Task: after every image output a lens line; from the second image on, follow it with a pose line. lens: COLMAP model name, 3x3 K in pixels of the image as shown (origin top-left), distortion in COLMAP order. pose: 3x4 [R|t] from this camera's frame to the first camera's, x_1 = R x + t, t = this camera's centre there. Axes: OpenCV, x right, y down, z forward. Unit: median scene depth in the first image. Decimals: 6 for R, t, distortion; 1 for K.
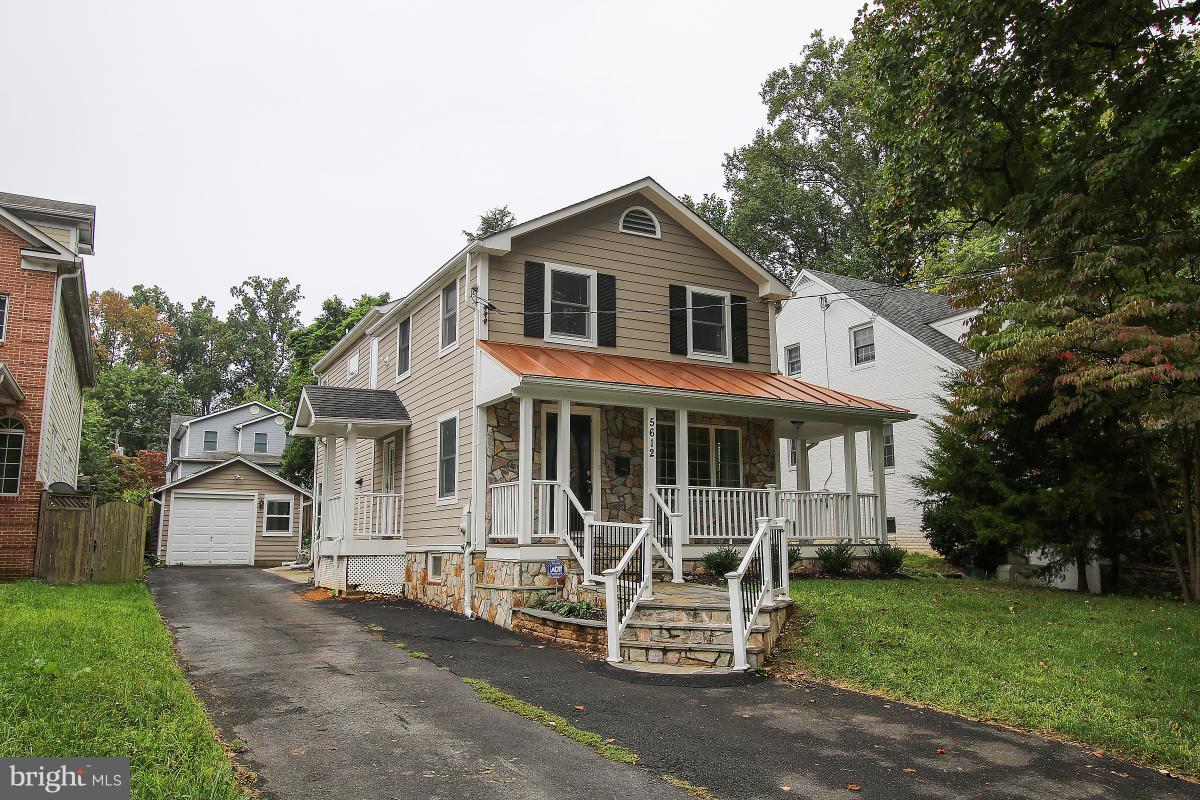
lens RADIAL K [[901.3, 0, 600.1], [0, 901.3, 399.2], [0, 0, 1]] dist [-0.042326, -0.000354]
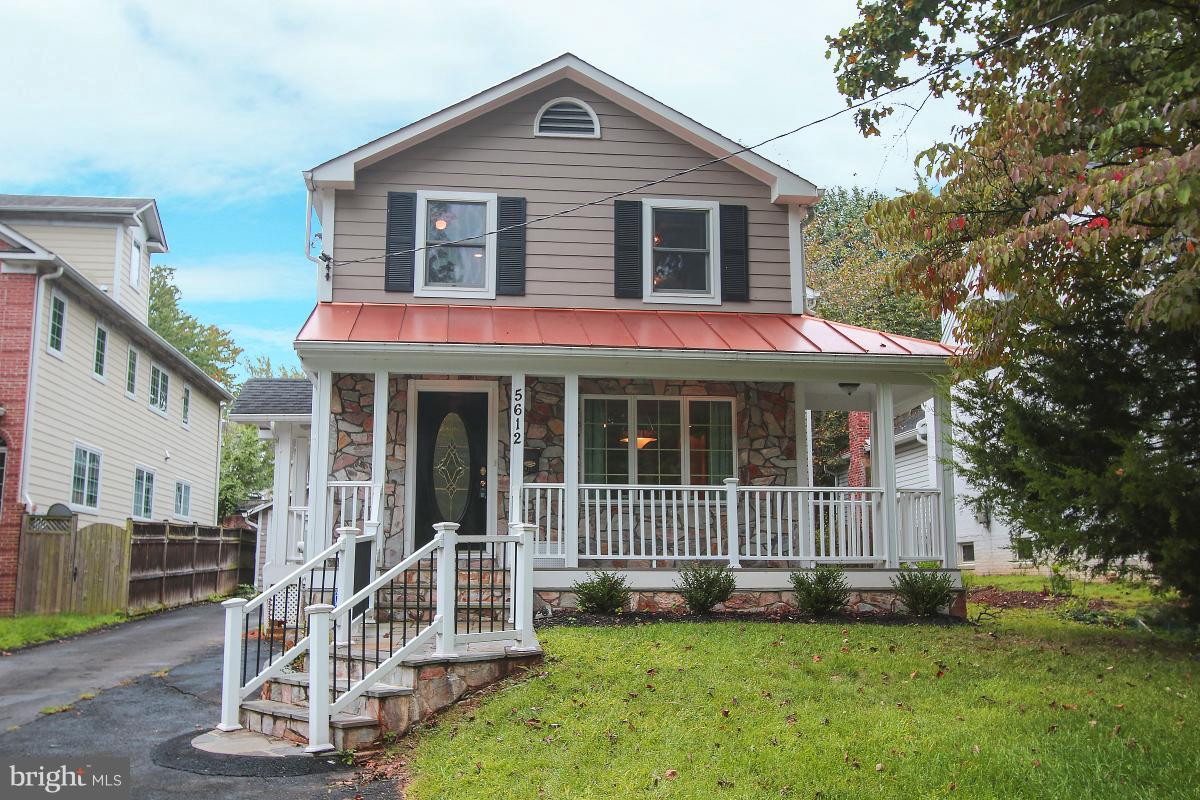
lens RADIAL K [[1118.7, 0, 599.2], [0, 1118.7, 402.0], [0, 0, 1]] dist [-0.049102, 0.000000]
pose [[0.926188, -0.058014, -0.372571, 0.385533], [0.059961, 0.998180, -0.006370, 0.035001], [0.372263, -0.016440, 0.927982, 0.183658]]
